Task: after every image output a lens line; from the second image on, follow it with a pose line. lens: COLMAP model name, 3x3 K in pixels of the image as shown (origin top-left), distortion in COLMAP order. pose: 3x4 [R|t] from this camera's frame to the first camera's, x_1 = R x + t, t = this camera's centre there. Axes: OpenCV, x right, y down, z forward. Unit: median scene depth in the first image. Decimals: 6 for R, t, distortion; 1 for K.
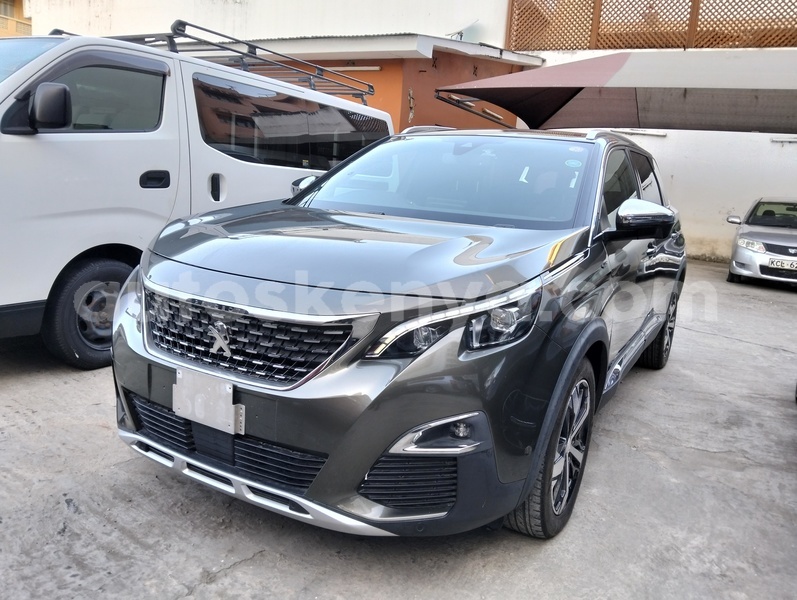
lens RADIAL K [[609.8, 0, 398.5], [0, 609.8, 300.0], [0, 0, 1]] dist [0.005312, -0.053366]
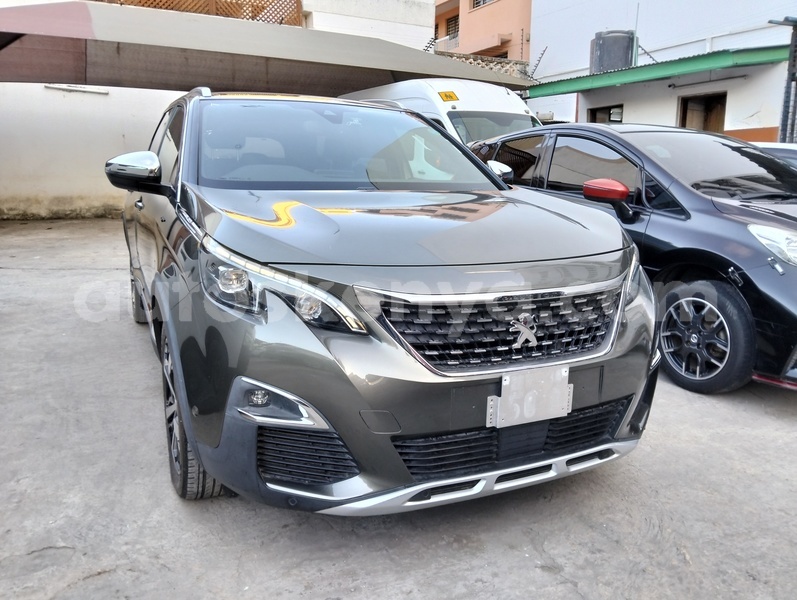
lens RADIAL K [[611.1, 0, 398.5], [0, 611.1, 300.0], [0, 0, 1]] dist [0.039892, -0.092525]
pose [[0.583741, -0.224957, 0.780155, -1.100327], [0.174454, 0.973161, 0.150077, -0.154867], [-0.792977, 0.048495, 0.607318, 0.553269]]
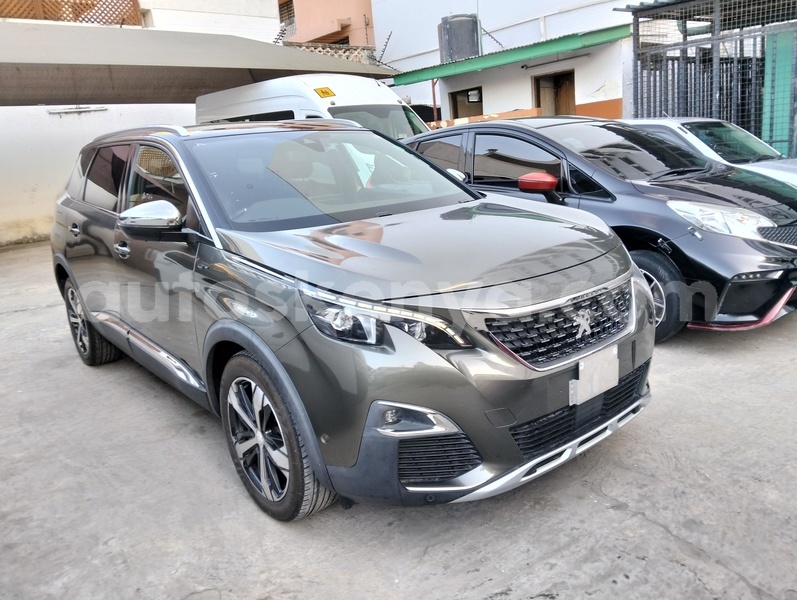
lens RADIAL K [[611.1, 0, 398.5], [0, 611.1, 300.0], [0, 0, 1]] dist [0.039892, -0.092525]
pose [[0.359782, -0.316174, 0.877833, -1.389137], [0.273599, 0.935227, 0.224711, -0.327597], [-0.892020, 0.159327, 0.422983, 0.780865]]
